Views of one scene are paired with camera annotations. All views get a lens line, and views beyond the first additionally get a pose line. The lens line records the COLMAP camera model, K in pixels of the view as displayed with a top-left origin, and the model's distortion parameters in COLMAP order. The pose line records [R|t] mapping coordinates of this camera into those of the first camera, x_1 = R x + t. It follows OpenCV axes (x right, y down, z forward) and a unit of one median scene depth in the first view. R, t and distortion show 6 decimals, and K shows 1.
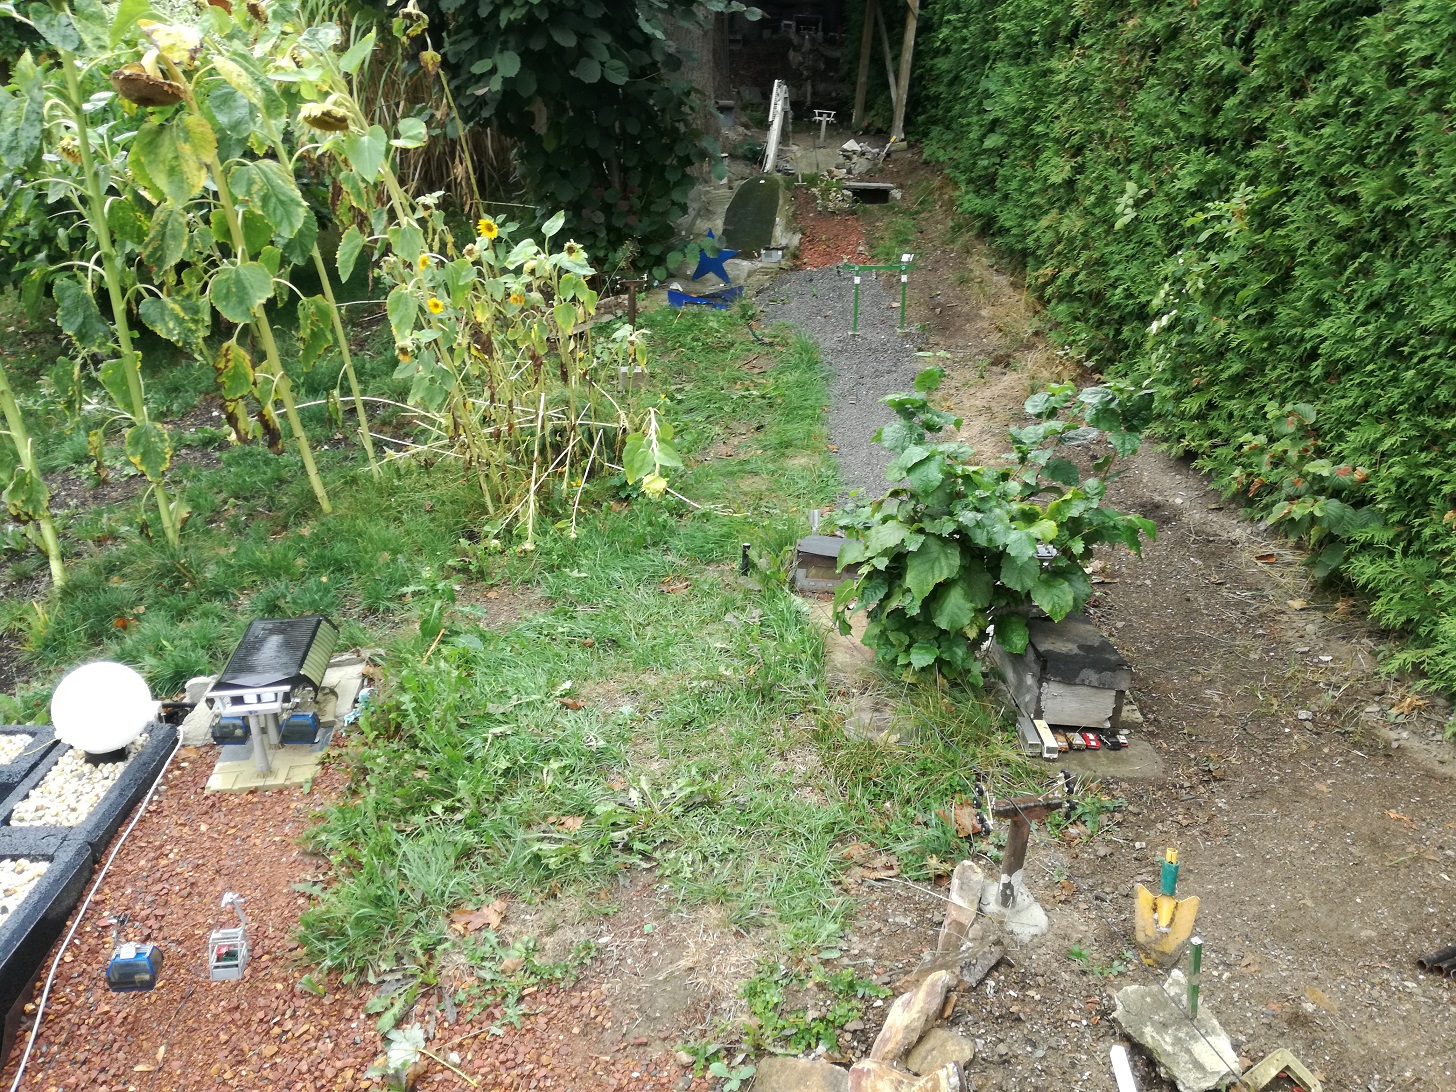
lens RADIAL K [[1154.6, 0, 730.0], [0, 1154.6, 547.8], [0, 0, 1]] dist [-0.013709, -0.010722]
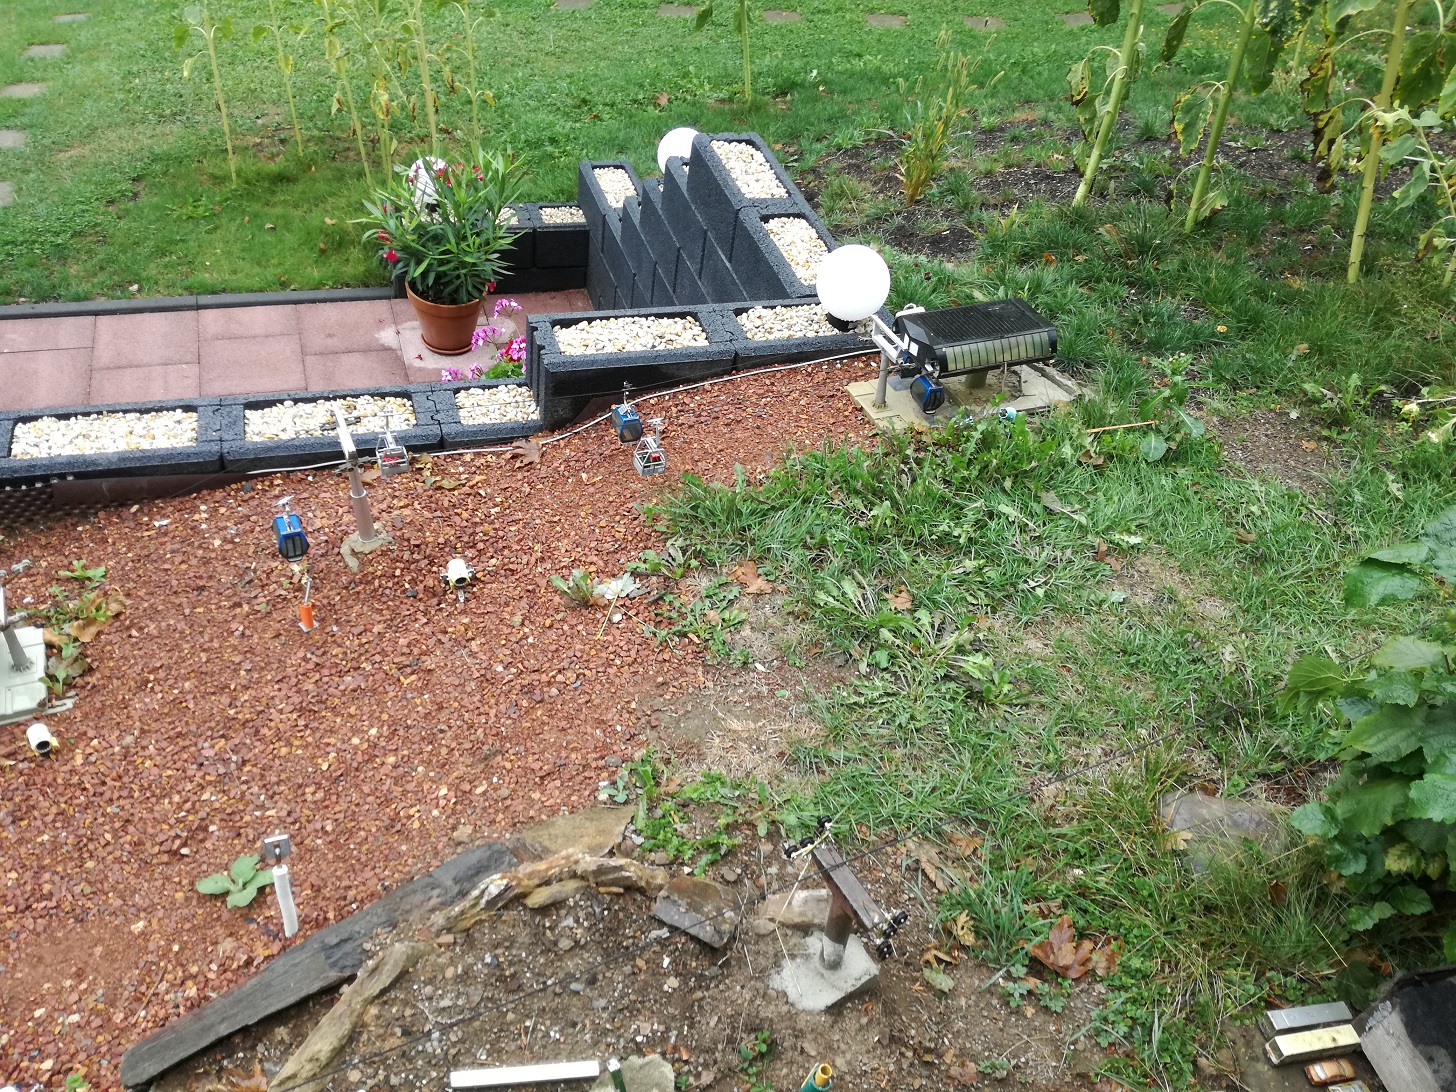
lens RADIAL K [[1154.6, 0, 729.2], [0, 1154.6, 543.4], [0, 0, 1]] dist [-0.013709, -0.010722]
pose [[0.251713, 0.649338, -0.717635, 0.506209], [-0.418718, 0.741586, 0.524143, -0.257774], [0.872534, 0.168553, 0.458556, 0.410785]]
